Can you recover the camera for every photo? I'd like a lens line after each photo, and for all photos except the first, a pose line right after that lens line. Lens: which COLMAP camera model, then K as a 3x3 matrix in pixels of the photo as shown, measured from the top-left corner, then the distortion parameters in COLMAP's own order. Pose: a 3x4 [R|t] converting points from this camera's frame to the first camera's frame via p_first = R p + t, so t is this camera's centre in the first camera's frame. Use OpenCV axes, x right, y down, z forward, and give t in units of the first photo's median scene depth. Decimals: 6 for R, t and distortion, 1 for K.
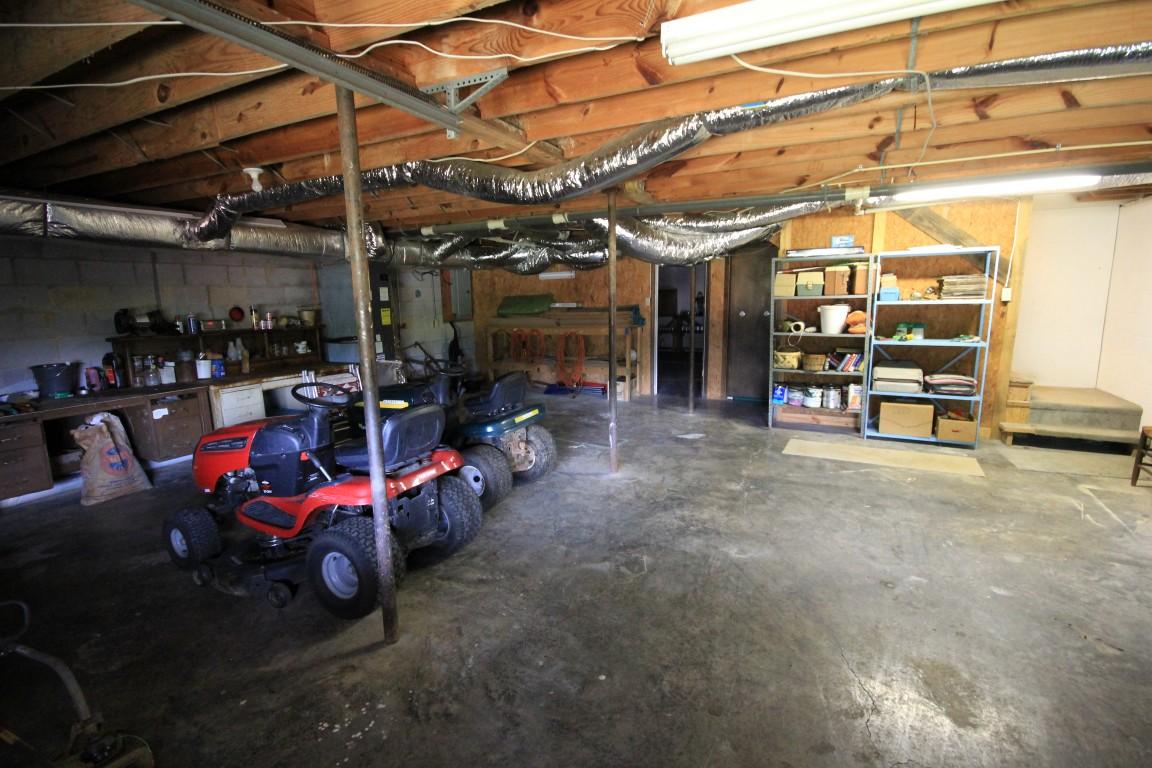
lens RADIAL K [[536.0, 0, 577.2], [0, 536.0, 383.8], [0, 0, 1]] dist [0.008223, -0.009356]
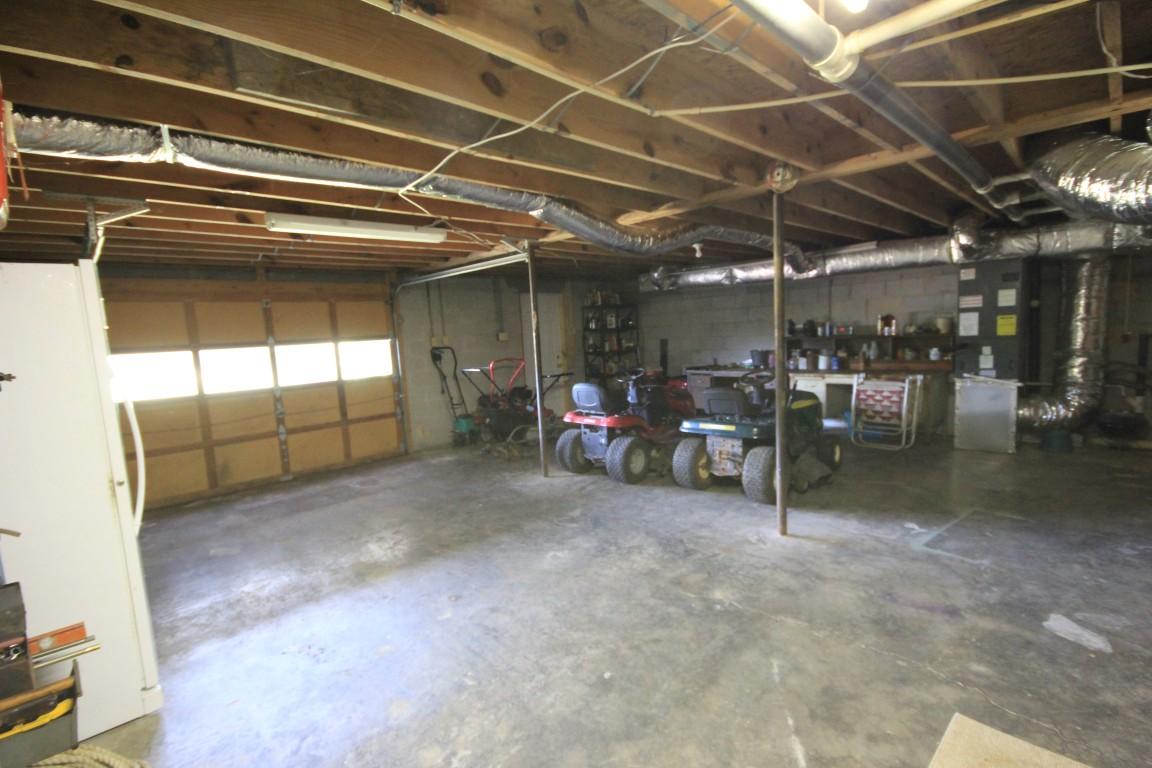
lens RADIAL K [[536.0, 0, 576.9], [0, 536.0, 389.0], [0, 0, 1]] dist [0.008223, -0.009356]
pose [[-0.319496, 0.141174, -0.937012, 0.988829], [-0.092150, 0.979524, 0.179000, -0.182761], [0.943096, 0.143535, -0.299945, 1.009184]]
